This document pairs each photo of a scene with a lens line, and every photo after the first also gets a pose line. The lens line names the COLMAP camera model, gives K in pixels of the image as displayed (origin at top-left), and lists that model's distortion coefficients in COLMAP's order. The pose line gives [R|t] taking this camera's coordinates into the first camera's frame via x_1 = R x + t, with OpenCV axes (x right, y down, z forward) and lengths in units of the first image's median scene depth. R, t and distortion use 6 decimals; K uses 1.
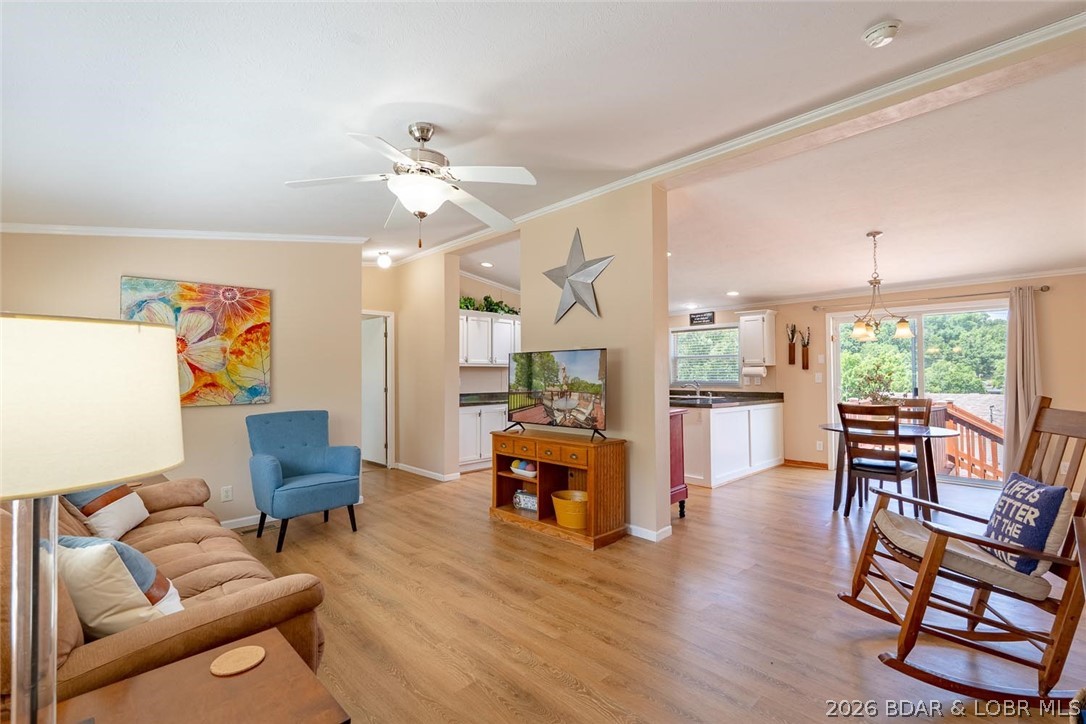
lens RADIAL K [[474.1, 0, 539.3], [0, 474.1, 365.1], [0, 0, 1]] dist [-0.018229, 0.000019]
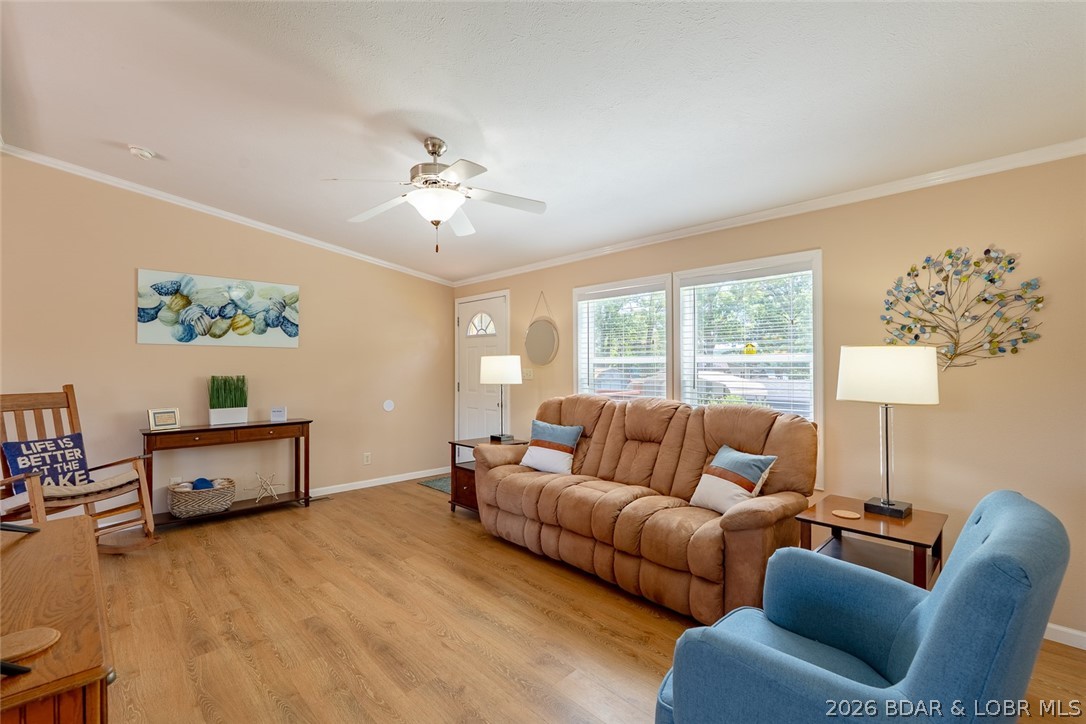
lens RADIAL K [[492.0, 0, 549.8], [0, 492.0, 364.5], [0, 0, 1]] dist [-0.003122, 0.000124]
pose [[-0.999902, 0.012585, -0.006095, -0.339778], [0.012700, 0.999734, -0.019230, 0.028066], [0.005851, -0.019306, -0.999797, 1.437200]]
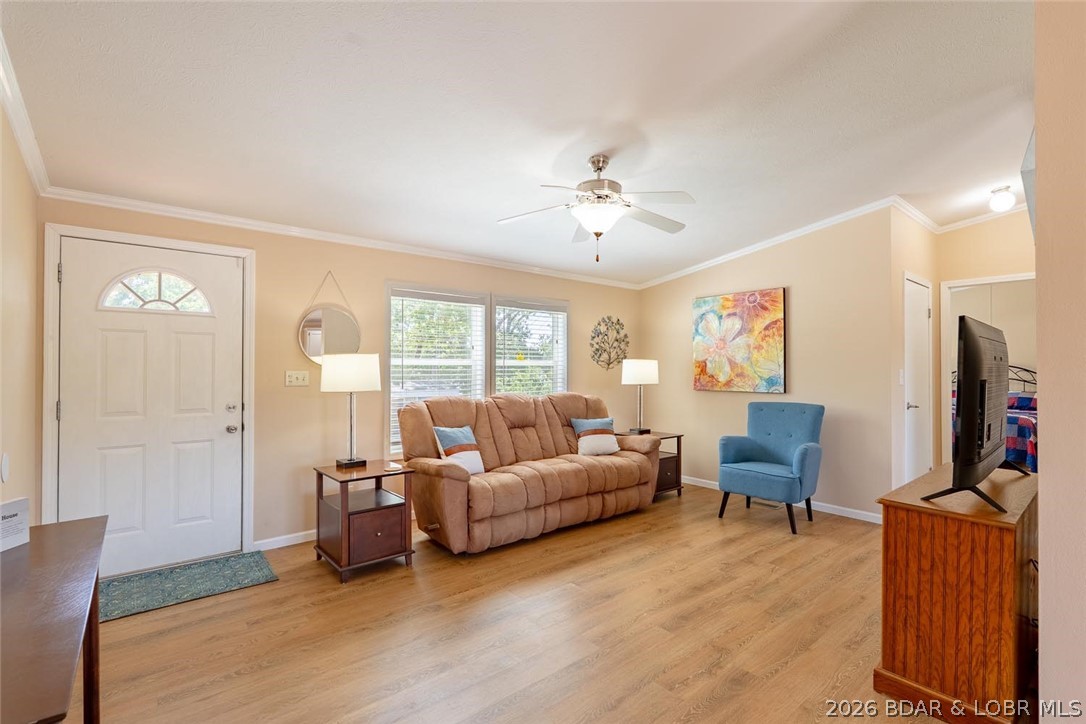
lens RADIAL K [[492.0, 0, 549.8], [0, 492.0, 364.5], [0, 0, 1]] dist [-0.003122, 0.000124]
pose [[-0.057401, 0.003315, -0.998346, 0.668864], [0.014978, 0.999885, 0.002458, 0.004823], [0.998239, -0.014812, -0.057444, 0.627569]]
